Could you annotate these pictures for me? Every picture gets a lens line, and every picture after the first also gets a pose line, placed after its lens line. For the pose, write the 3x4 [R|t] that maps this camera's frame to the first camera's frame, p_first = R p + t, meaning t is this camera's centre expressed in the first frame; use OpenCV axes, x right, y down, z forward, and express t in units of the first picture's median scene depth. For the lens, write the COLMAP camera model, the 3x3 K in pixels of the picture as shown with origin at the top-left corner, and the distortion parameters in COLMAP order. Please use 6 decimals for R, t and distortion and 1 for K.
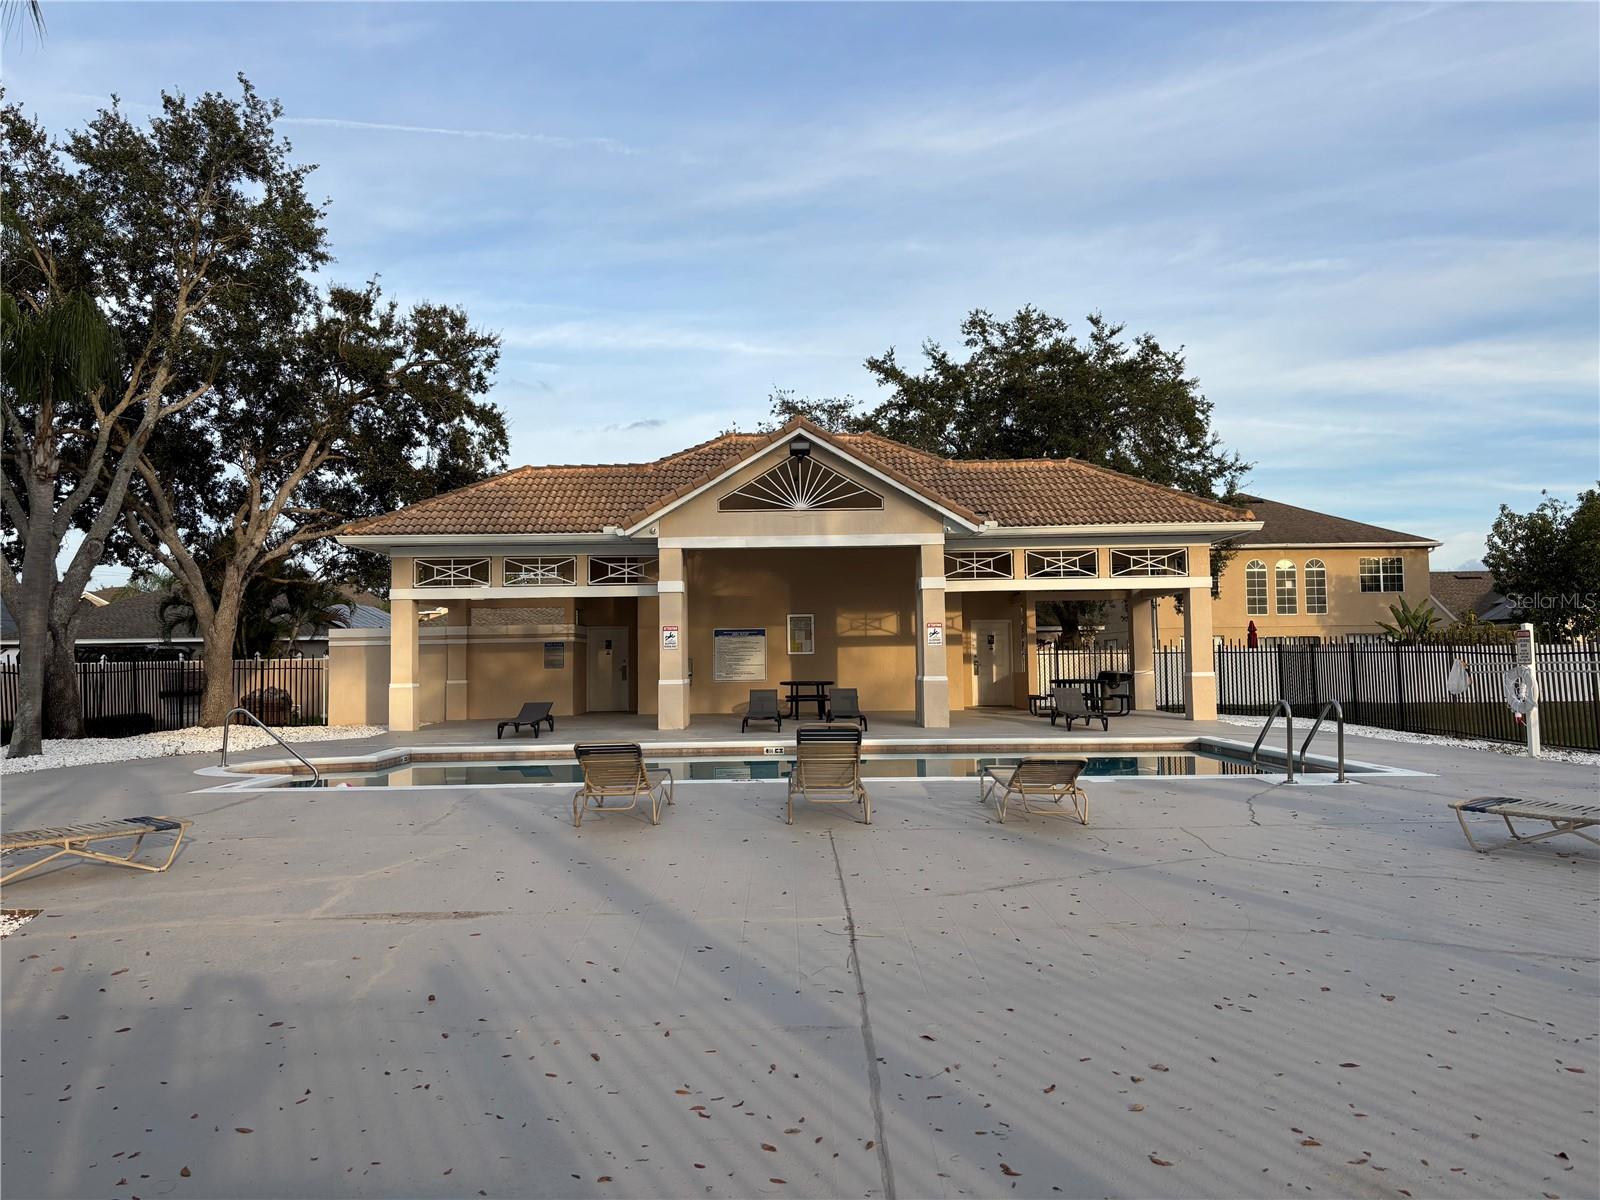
lens RADIAL K [[1207.8, 0, 807.1], [0, 1207.8, 602.5], [0, 0, 1]] dist [0.057218, -0.061758]
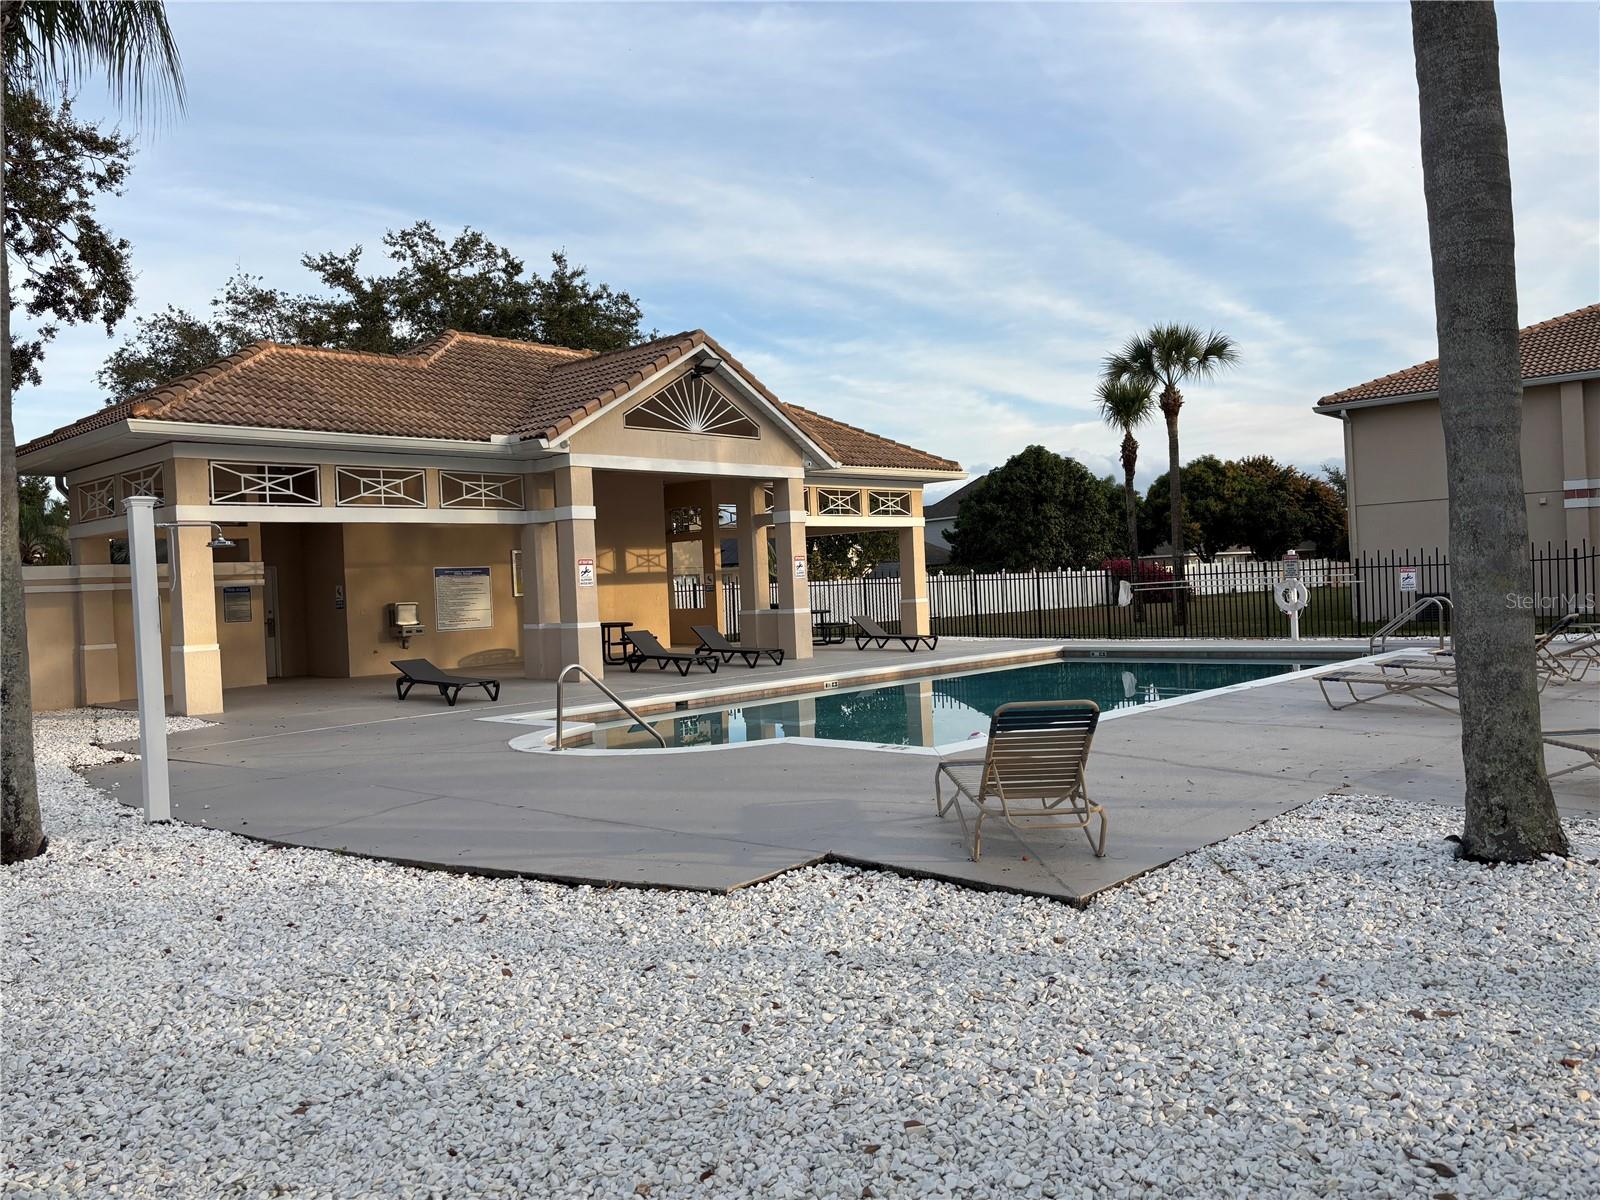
lens RADIAL K [[1207.8, 0, 806.1], [0, 1207.8, 595.3], [0, 0, 1]] dist [0.057218, -0.061758]
pose [[0.686117, -0.021688, 0.727168, -0.608645], [-0.003131, 0.999458, 0.032763, 0.015687], [-0.727484, -0.024756, 0.685678, 0.304116]]
